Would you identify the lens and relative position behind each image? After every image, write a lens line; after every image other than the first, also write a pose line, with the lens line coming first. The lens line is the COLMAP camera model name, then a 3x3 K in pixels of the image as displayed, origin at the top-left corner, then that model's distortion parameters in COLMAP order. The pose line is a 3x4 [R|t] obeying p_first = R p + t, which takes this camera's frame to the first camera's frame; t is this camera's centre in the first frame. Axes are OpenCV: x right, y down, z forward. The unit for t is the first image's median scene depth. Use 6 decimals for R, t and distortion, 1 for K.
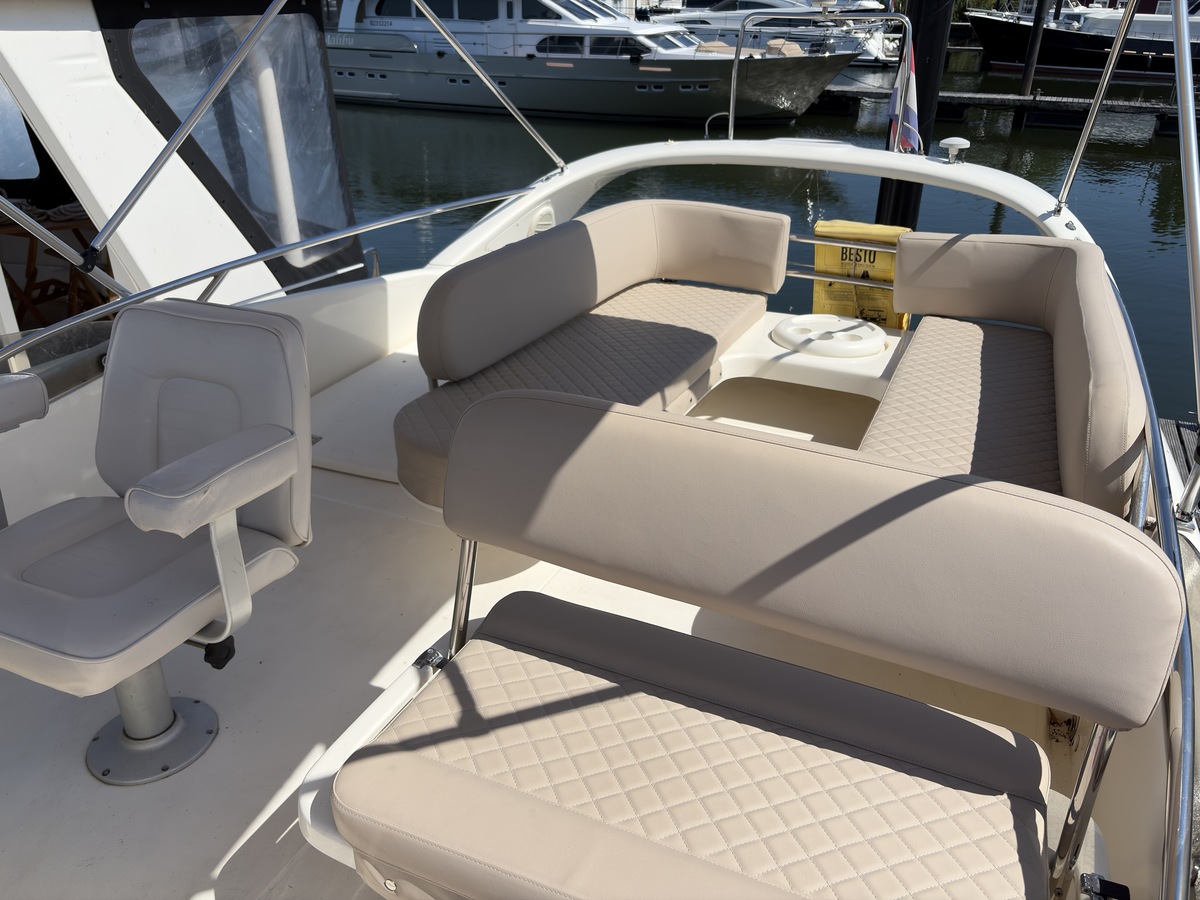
lens RADIAL K [[906.9, 0, 606.9], [0, 906.9, 443.5], [0, 0, 1]] dist [0.006099, 0.003364]
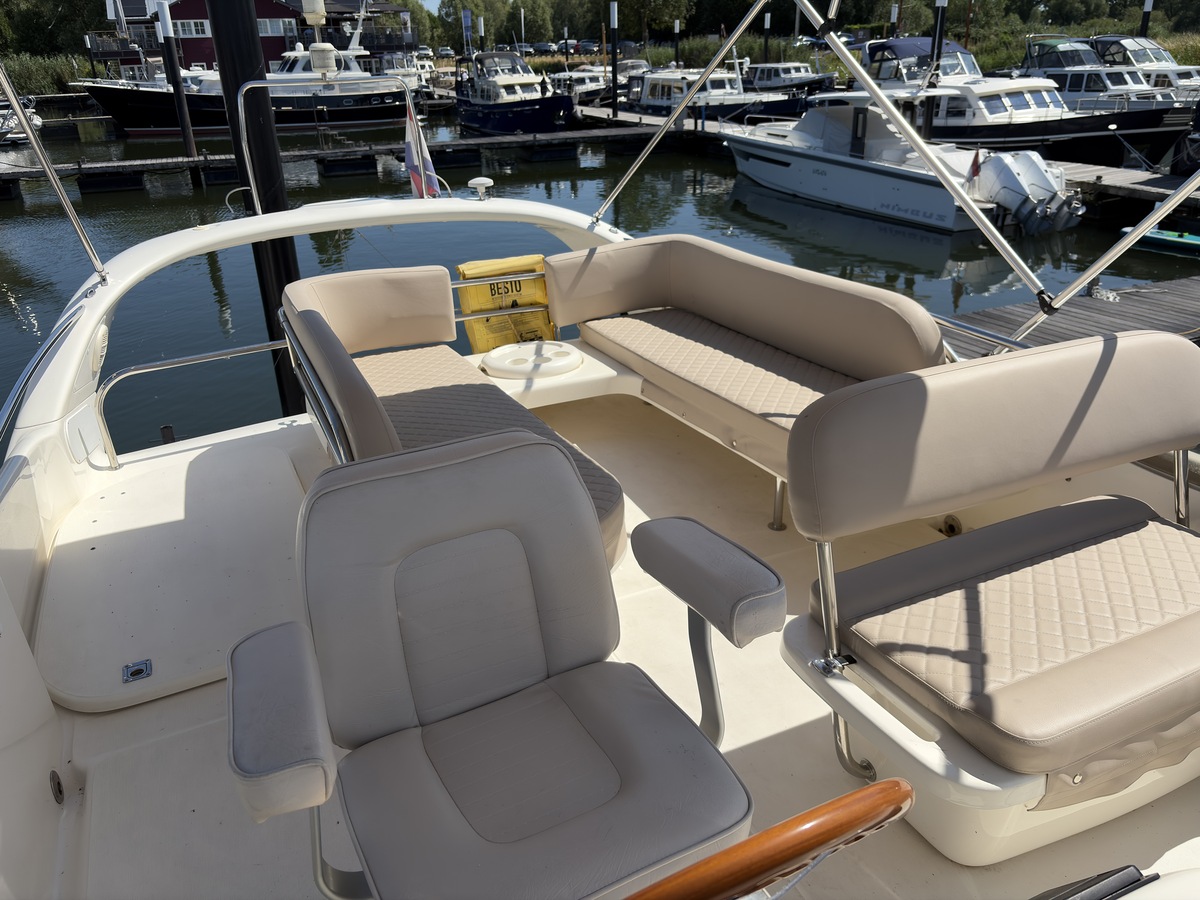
lens RADIAL K [[913.2, 0, 597.3], [0, 913.2, 446.8], [0, 0, 1]] dist [0.035353, -0.043030]
pose [[0.667723, -0.326119, 0.669173, -0.446249], [0.366159, 0.926552, 0.086186, -0.083310], [-0.648131, 0.187476, 0.738092, 0.149217]]
